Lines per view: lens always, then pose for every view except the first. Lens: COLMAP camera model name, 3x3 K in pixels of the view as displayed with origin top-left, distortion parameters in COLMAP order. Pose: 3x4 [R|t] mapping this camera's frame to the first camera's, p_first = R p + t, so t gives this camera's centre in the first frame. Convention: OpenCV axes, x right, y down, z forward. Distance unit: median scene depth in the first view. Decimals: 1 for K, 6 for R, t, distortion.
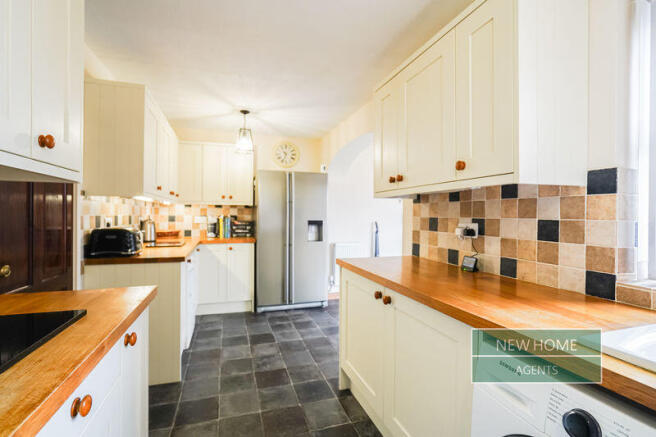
lens RADIAL K [[316.3, 0, 328.8], [0, 316.3, 217.3], [0, 0, 1]] dist [0.002929, 0.002492]
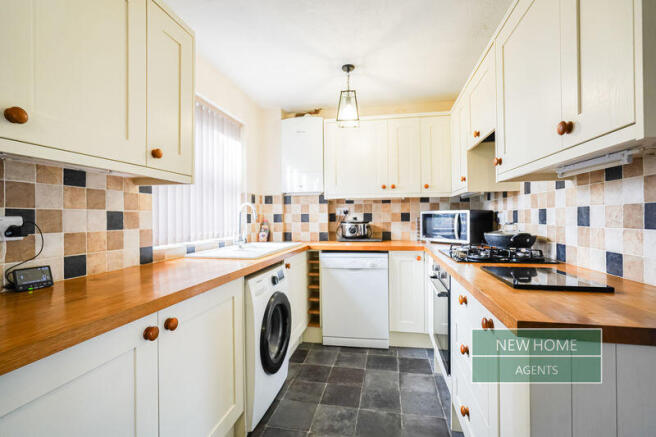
lens RADIAL K [[316.3, 0, 334.0], [0, 316.3, 216.1], [0, 0, 1]] dist [0.002929, 0.002492]
pose [[-0.886596, -0.003710, 0.462530, -0.483218], [-0.000390, 0.999973, 0.007272, 0.016546], [-0.462545, 0.006267, -0.886574, 1.539900]]
